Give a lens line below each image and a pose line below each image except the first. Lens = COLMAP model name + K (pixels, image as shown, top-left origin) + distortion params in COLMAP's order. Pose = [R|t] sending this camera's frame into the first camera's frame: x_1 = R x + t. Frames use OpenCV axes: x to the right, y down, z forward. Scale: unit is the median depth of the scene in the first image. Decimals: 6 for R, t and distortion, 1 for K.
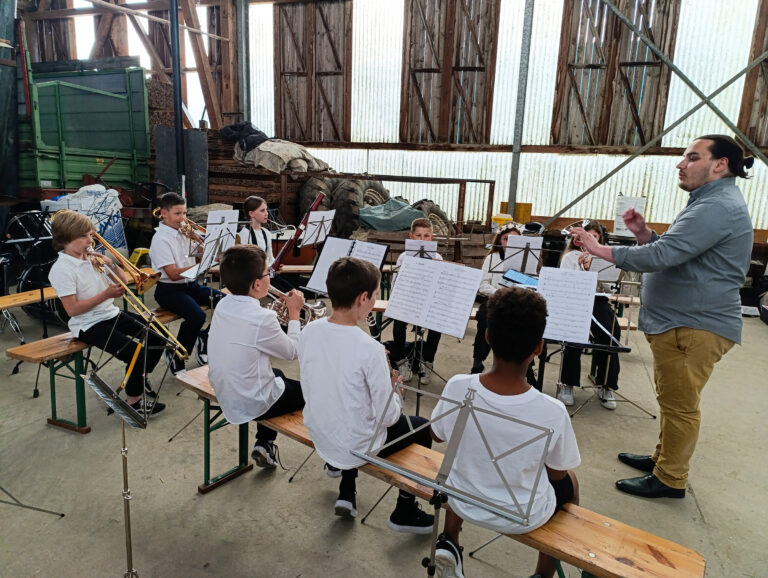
lens RADIAL K [[530.9, 0, 385.9], [0, 530.9, 284.4], [0, 0, 1]] dist [0.039438, -0.041671]
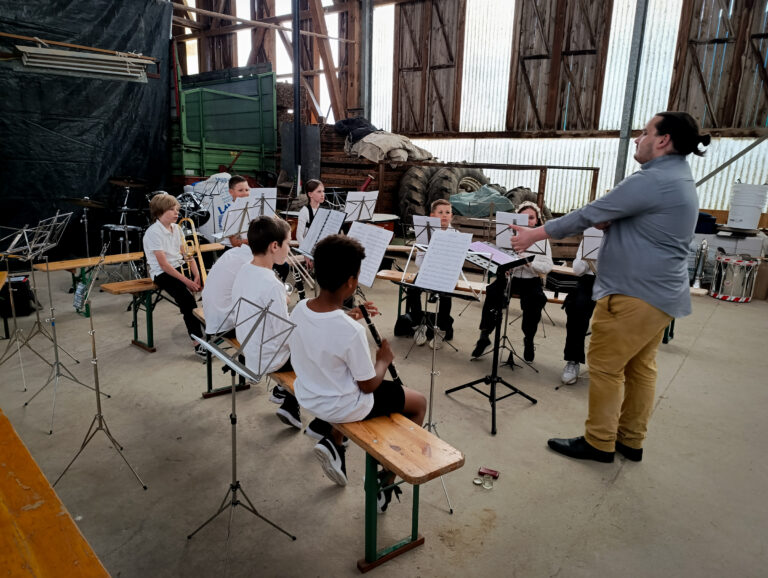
lens RADIAL K [[530.9, 0, 384.3], [0, 530.9, 287.8], [0, 0, 1]] dist [0.039438, -0.041671]
pose [[0.953600, 0.058737, -0.295292, 0.134801], [-0.053501, 0.998235, 0.025789, 0.017470], [0.296285, -0.008794, 0.955059, -0.038632]]
